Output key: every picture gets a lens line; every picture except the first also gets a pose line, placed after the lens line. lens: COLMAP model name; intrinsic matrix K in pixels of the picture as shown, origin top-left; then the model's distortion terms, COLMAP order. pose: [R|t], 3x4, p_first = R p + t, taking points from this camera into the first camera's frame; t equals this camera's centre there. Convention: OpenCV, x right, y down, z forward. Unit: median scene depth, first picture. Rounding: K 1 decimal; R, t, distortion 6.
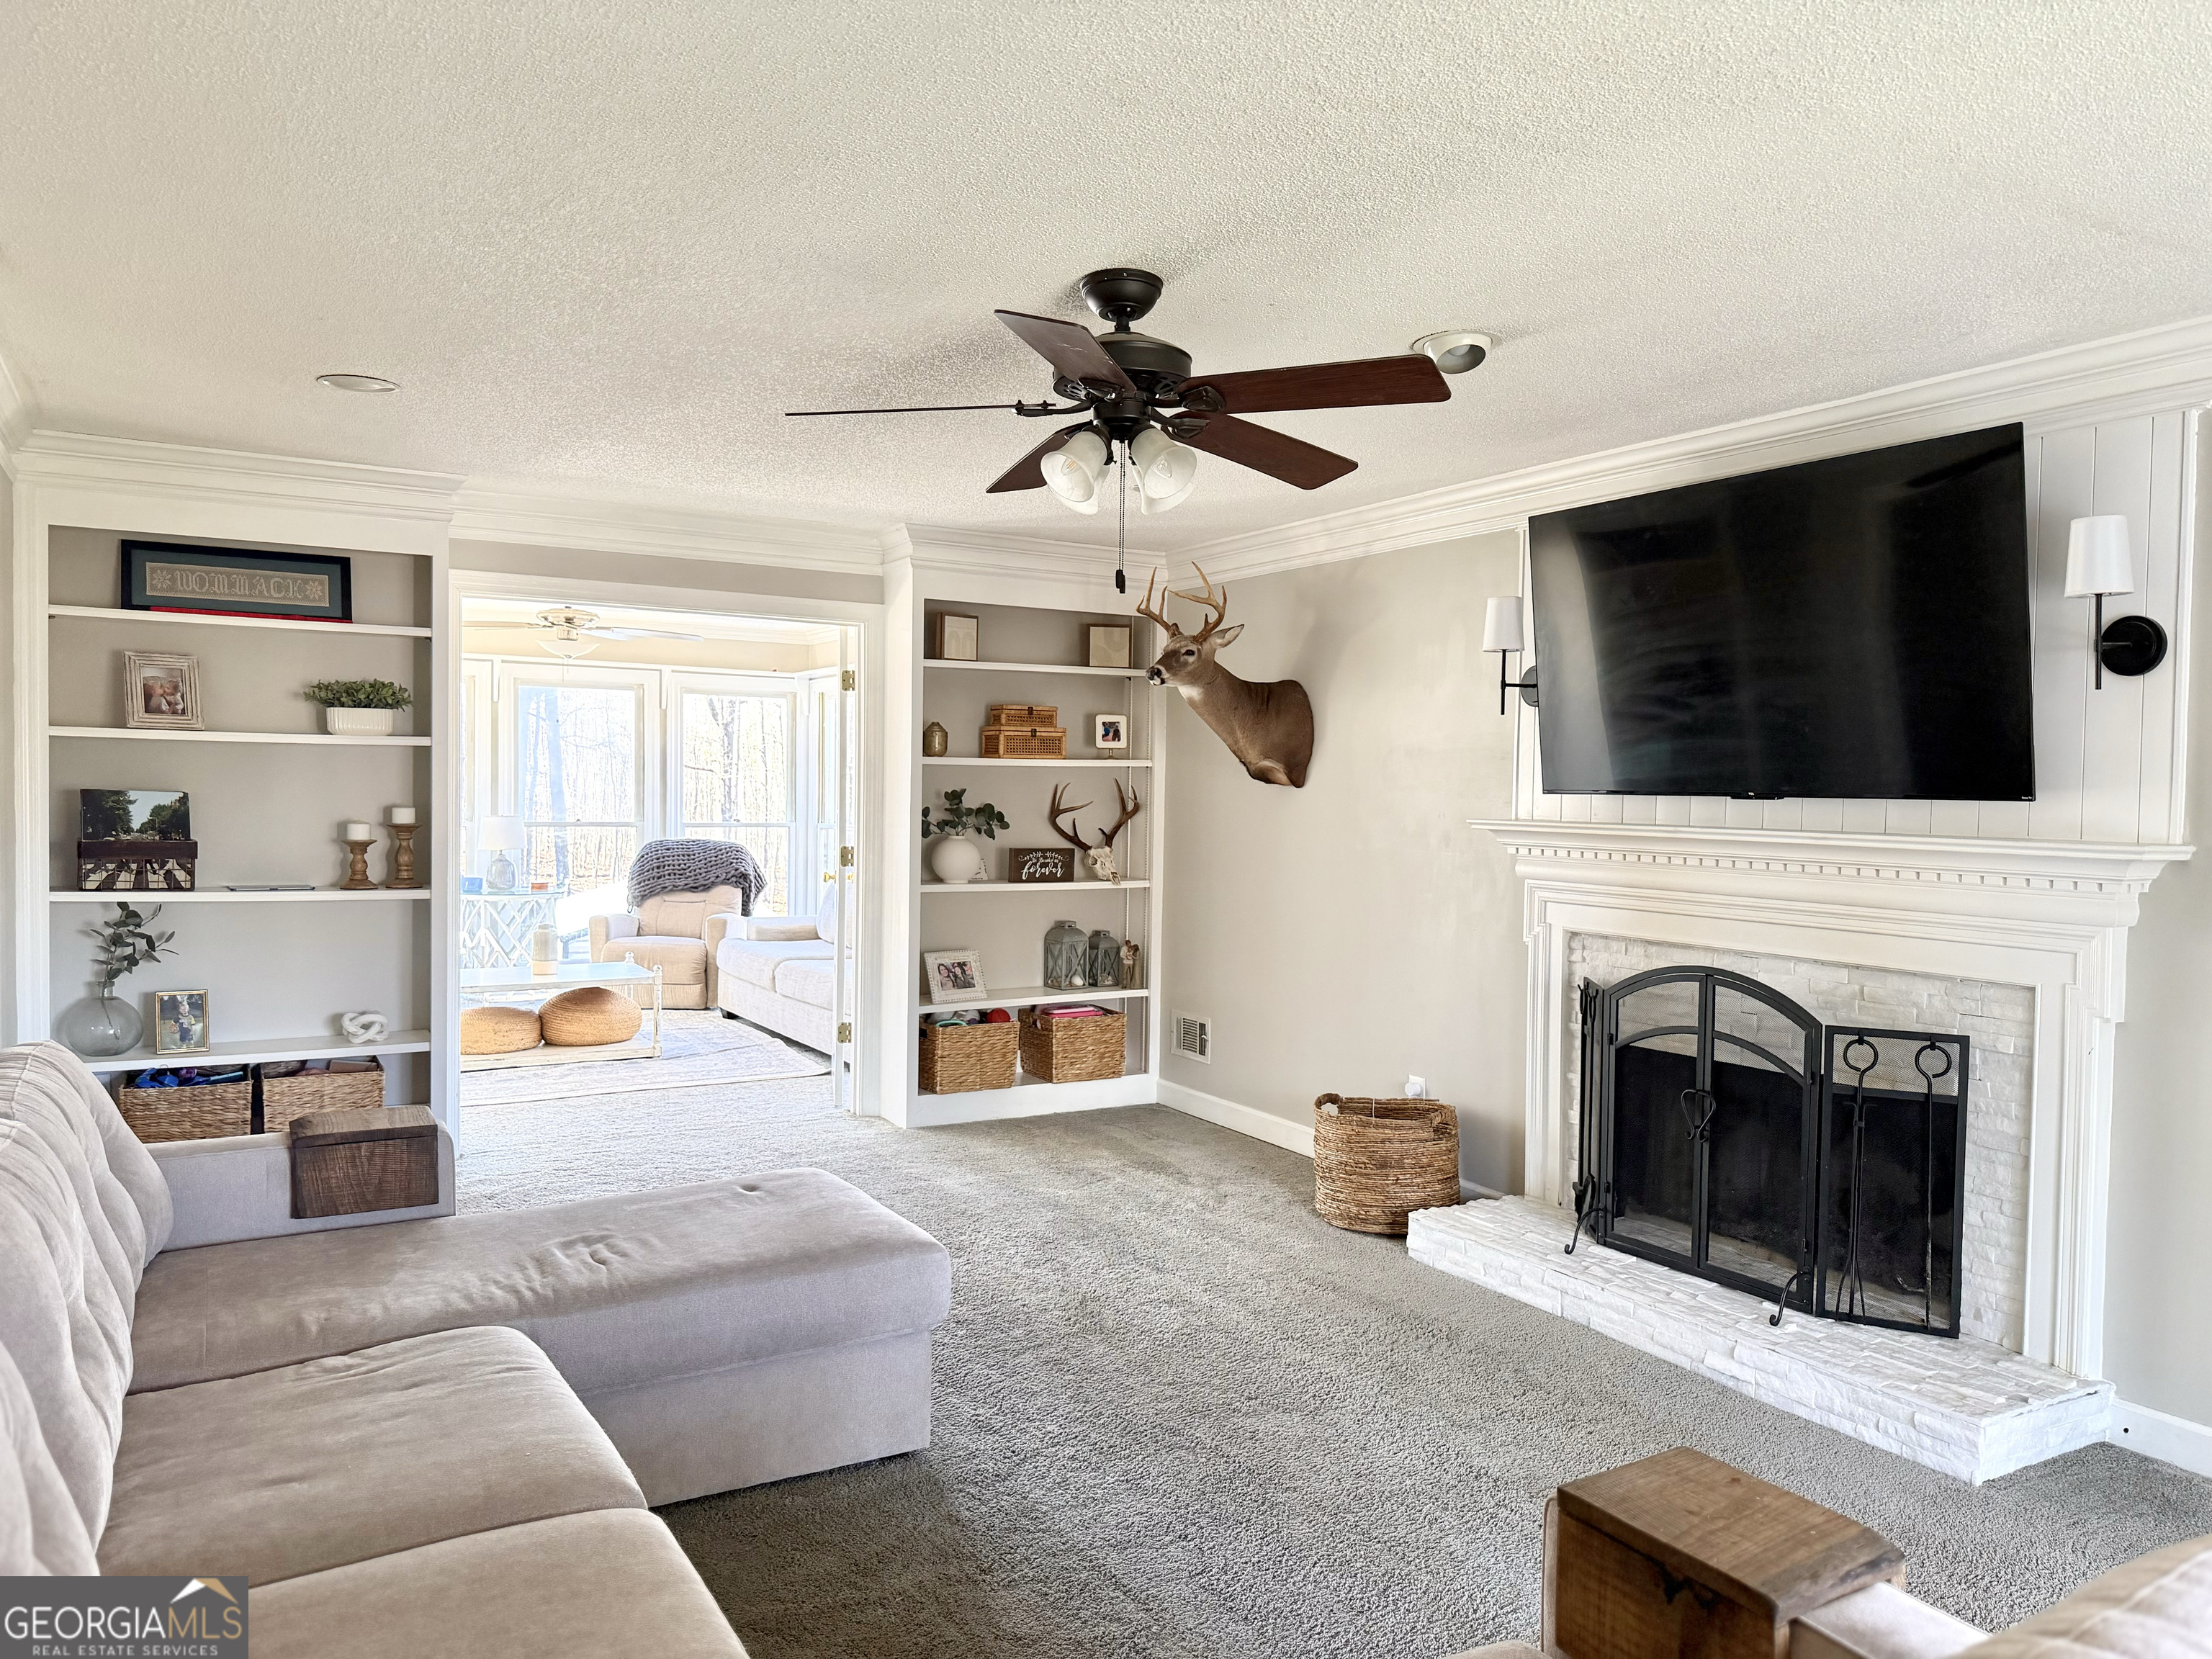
lens RADIAL K [[1559.3, 0, 1163.9], [0, 1559.3, 848.4], [0, 0, 1]] dist [0.057513, -0.073236]
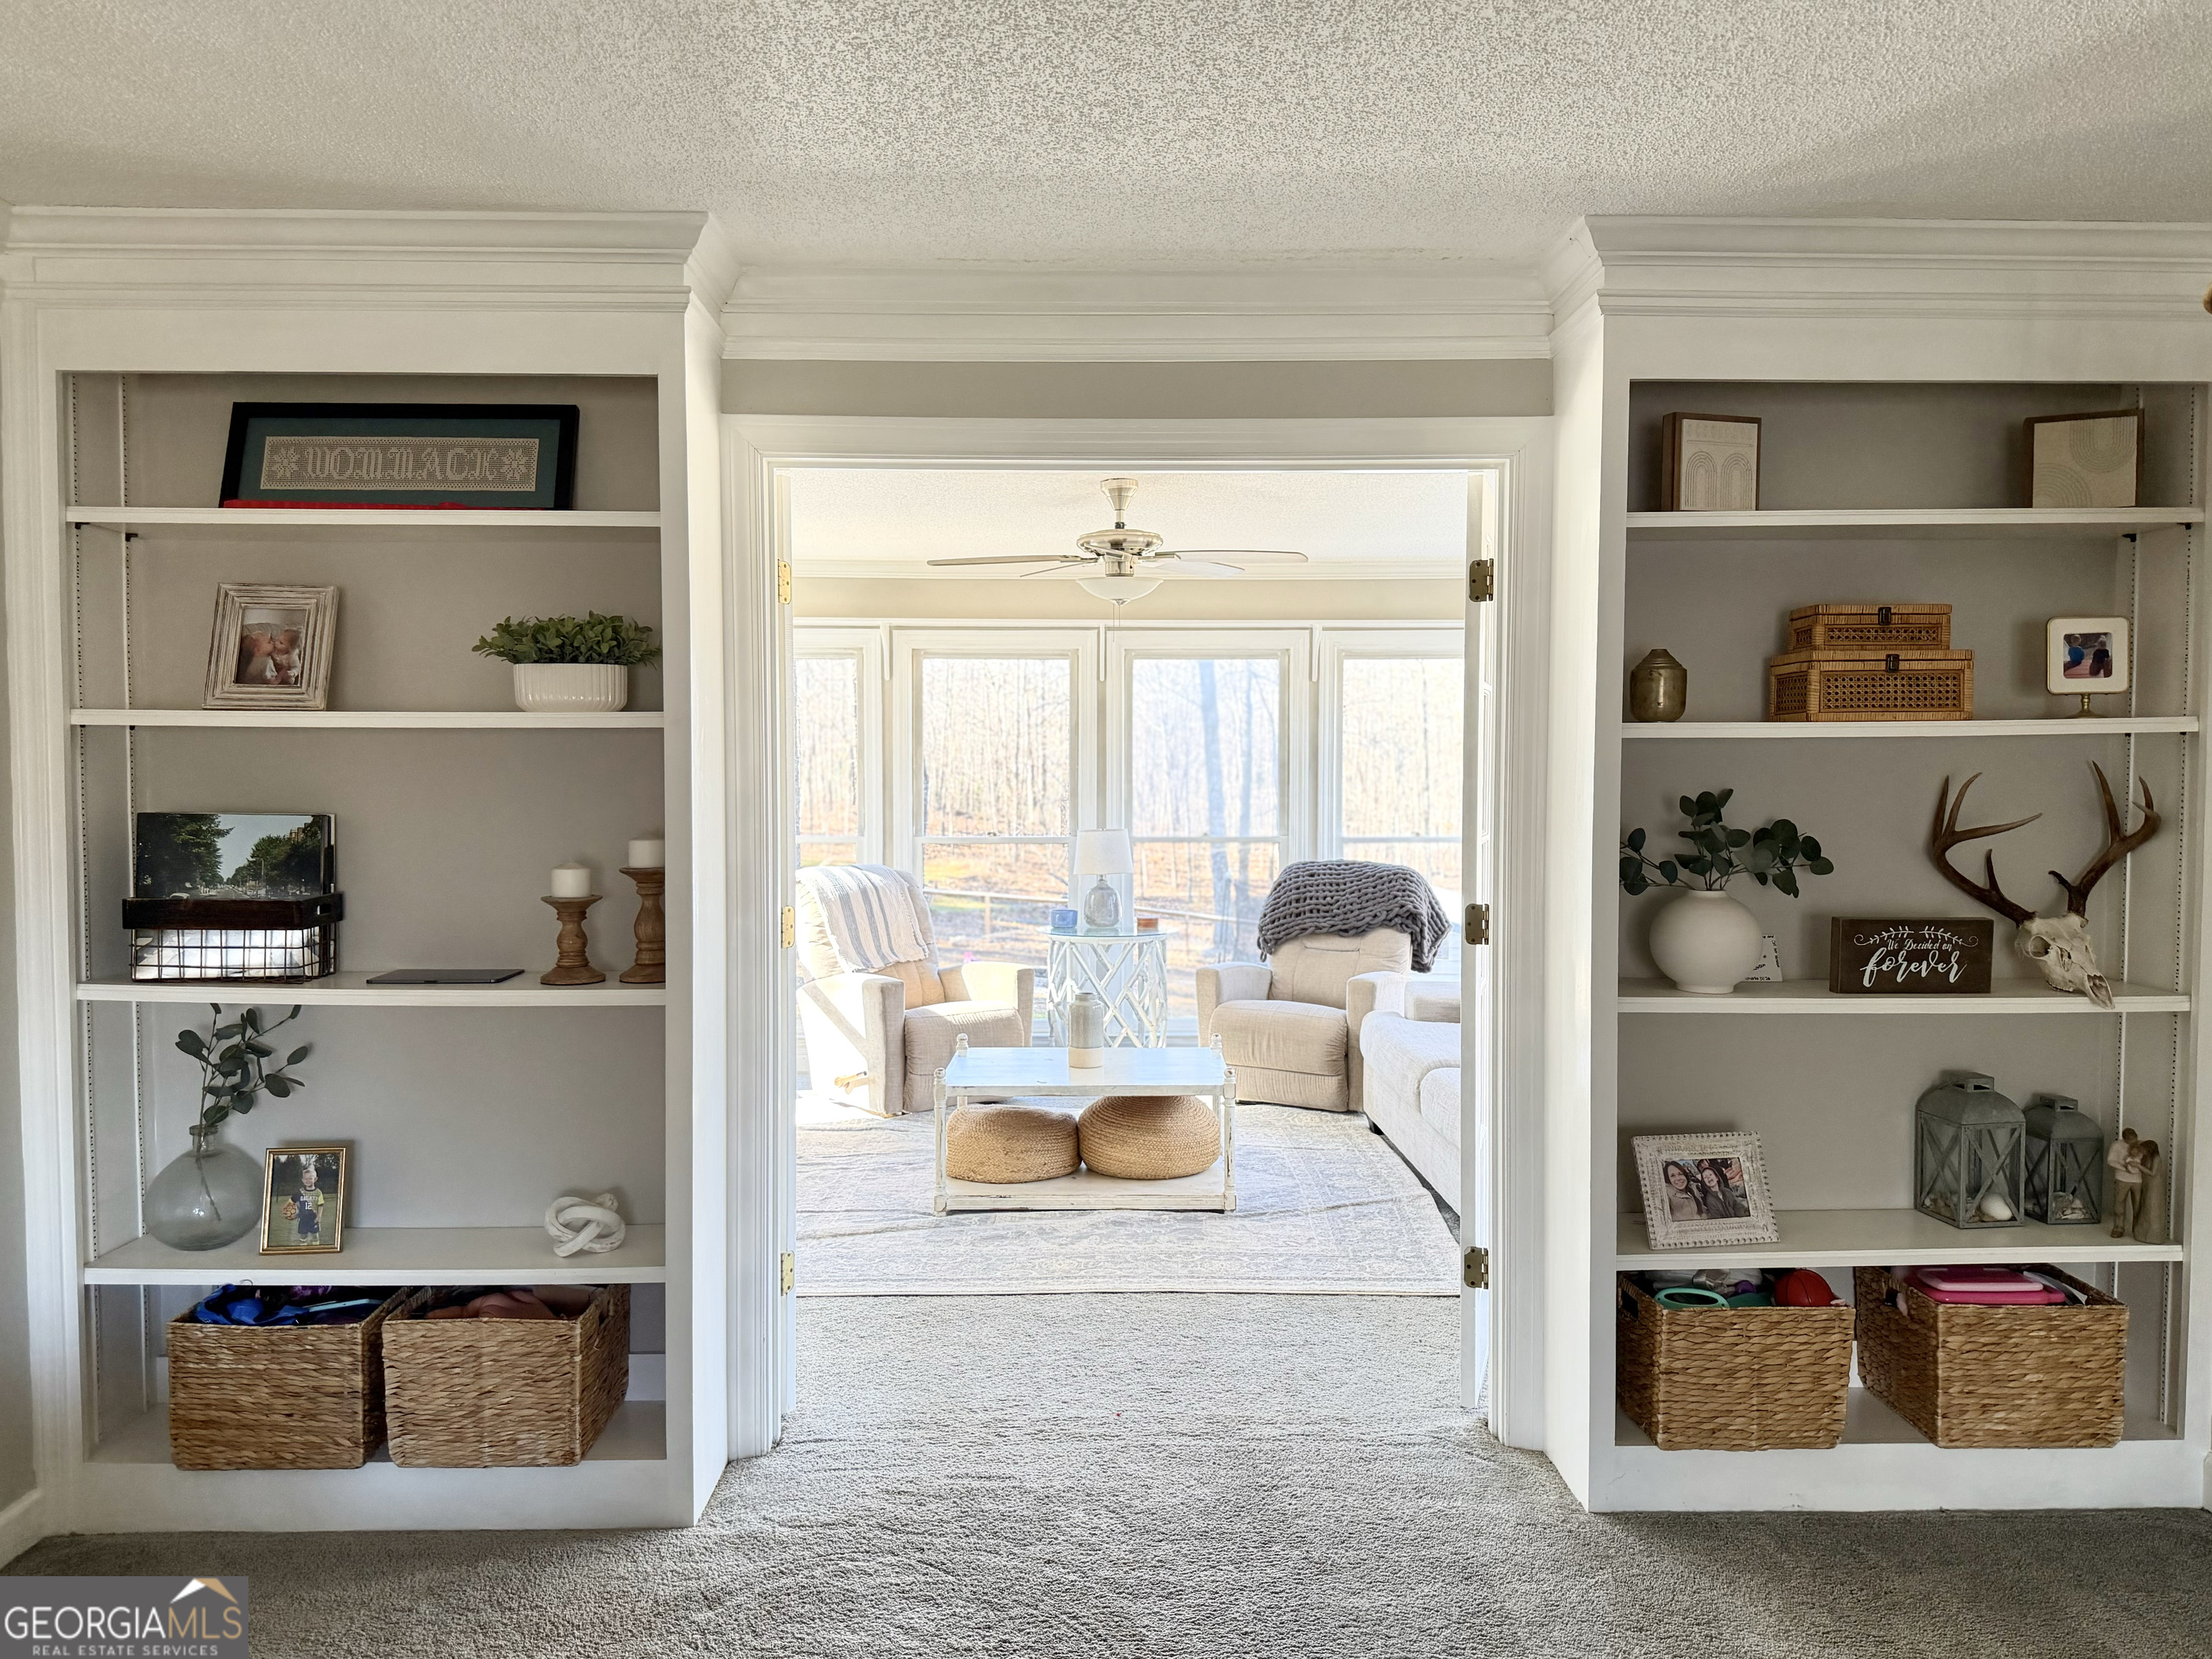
lens RADIAL K [[1559.3, 0, 1098.3], [0, 1559.3, 838.2], [0, 0, 1]] dist [0.057513, -0.073236]
pose [[0.856071, 0.004368, -0.516839, -0.055572], [-0.006215, 0.999979, -0.001843, -0.026427], [0.516820, 0.004790, 0.856081, 0.613858]]
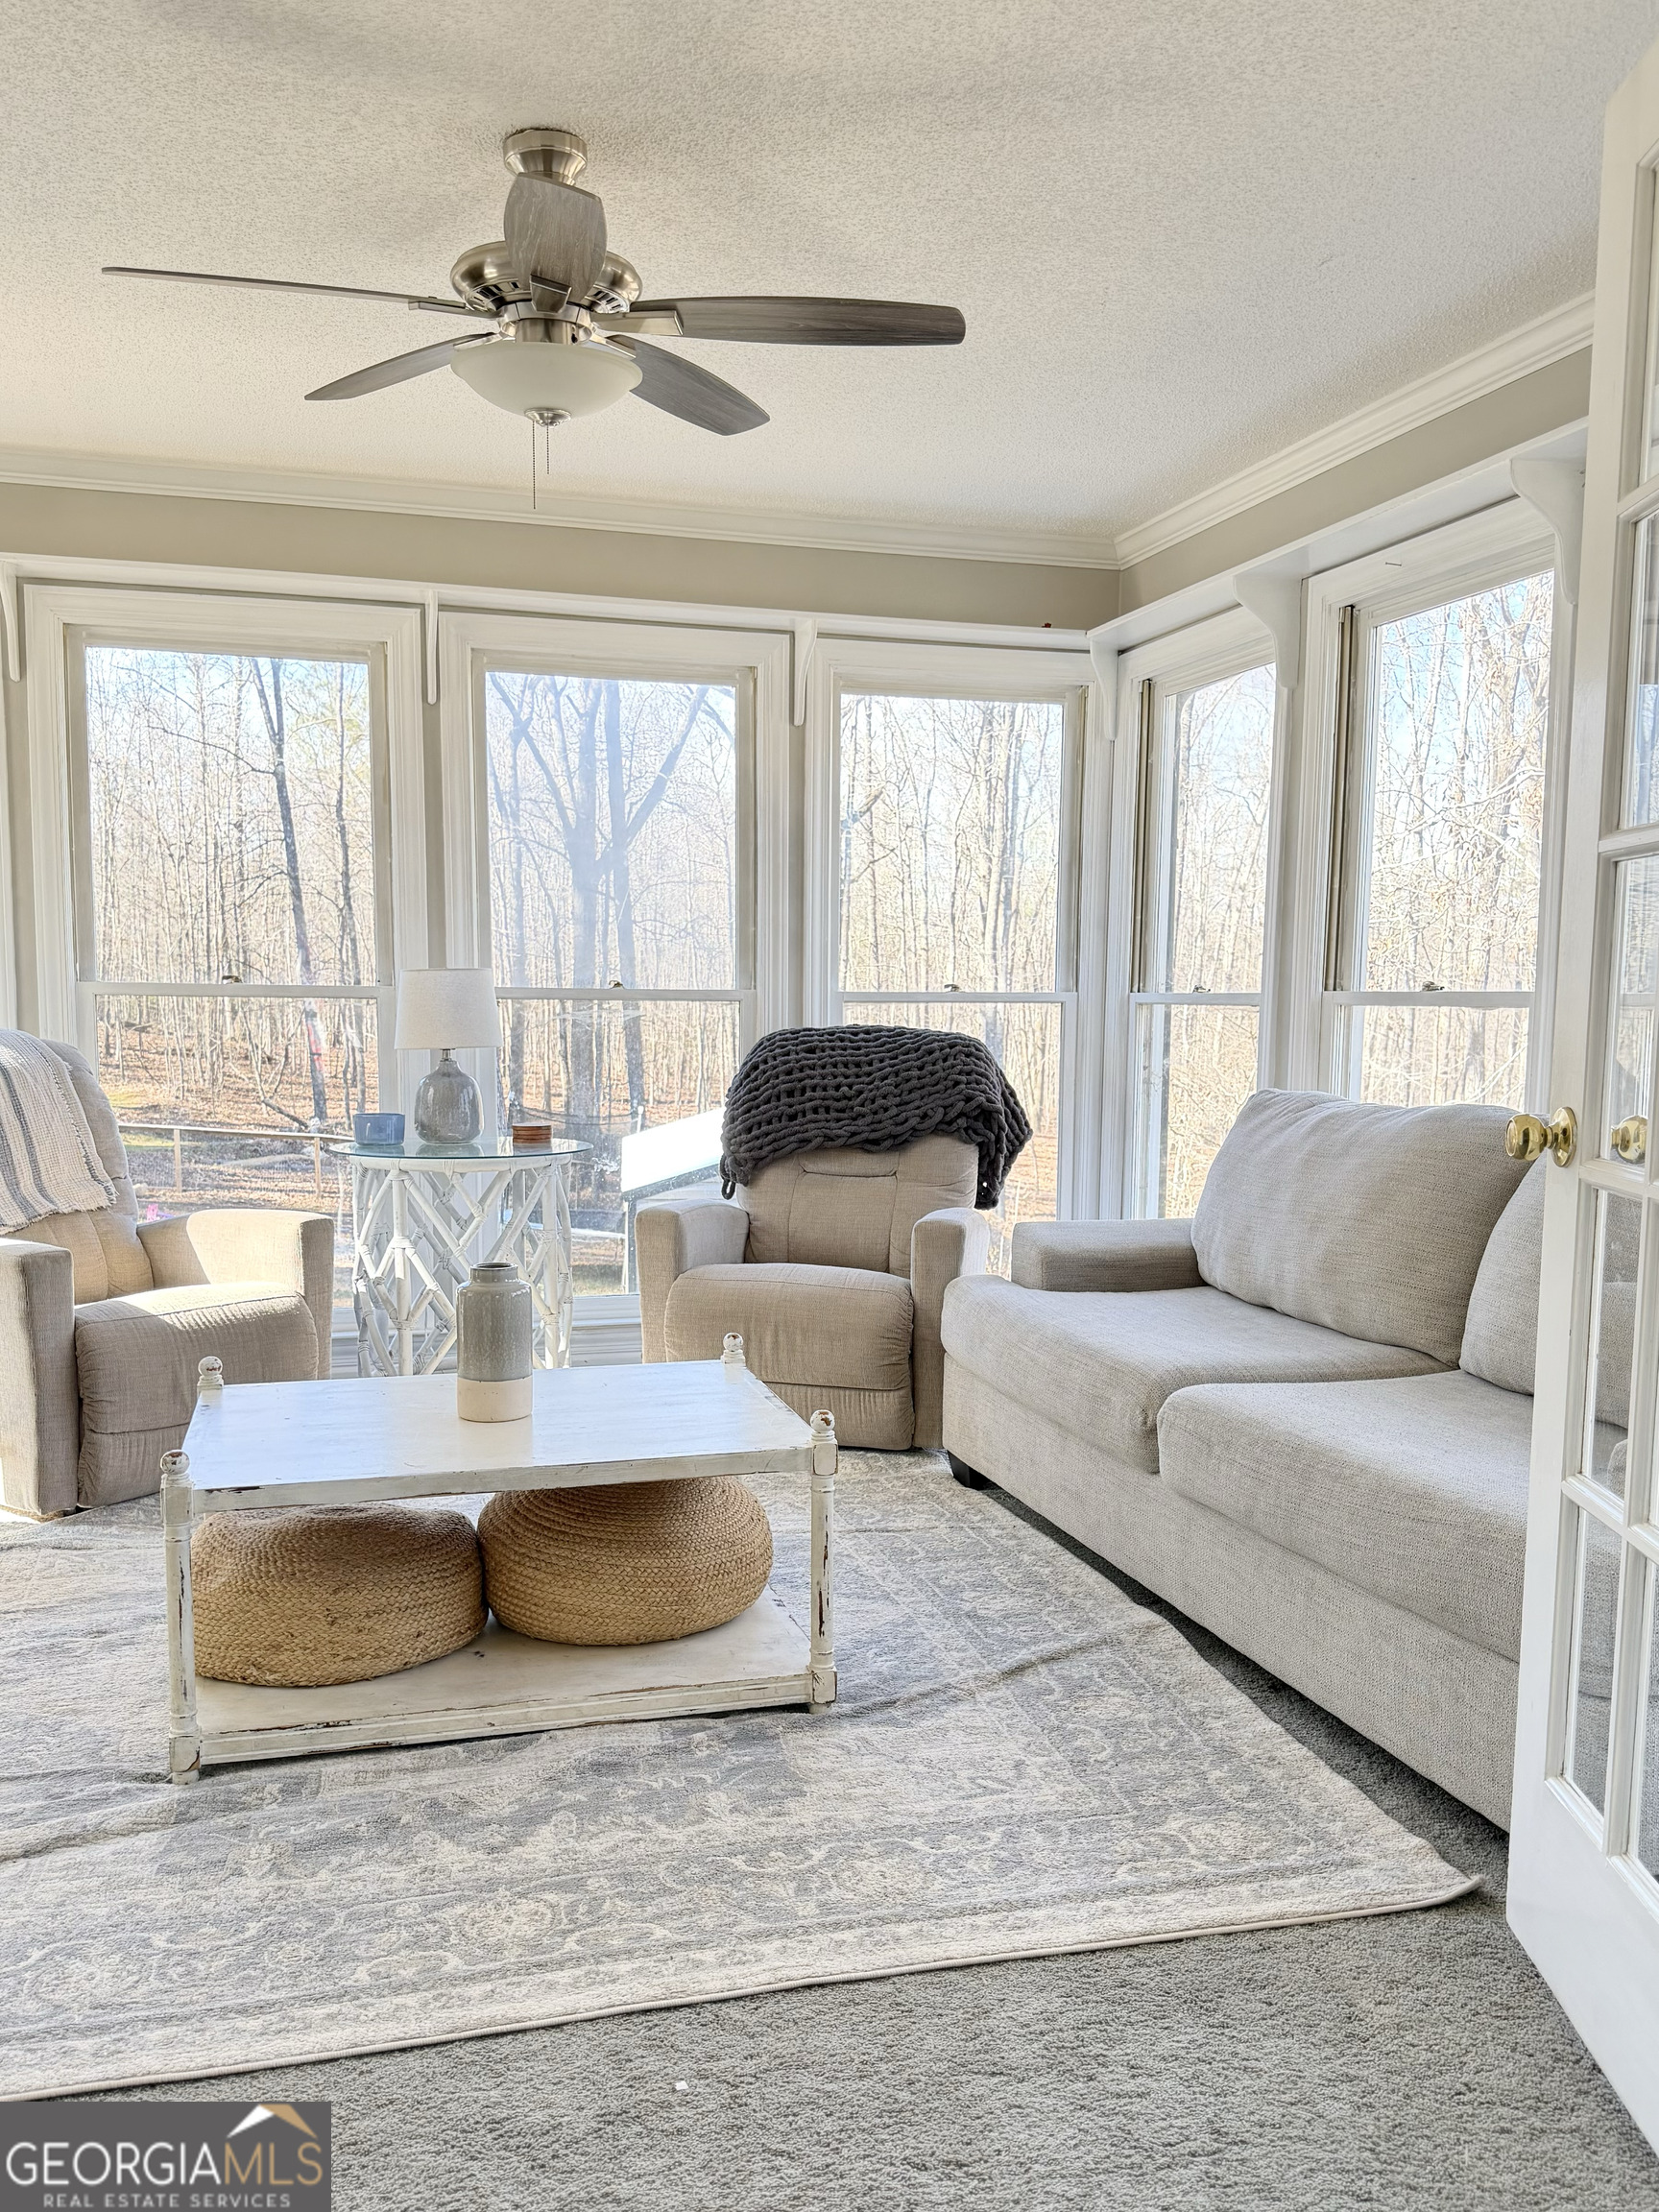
lens RADIAL K [[1801.4, 0, 826.1], [0, 1801.4, 1202.7], [0, 0, 1]] dist [0.057164, -0.052549]
pose [[0.965041, 0.021579, -0.261210, -0.335446], [-0.002406, 0.997292, 0.073499, 0.010968], [0.262089, -0.070301, 0.962480, 0.962491]]
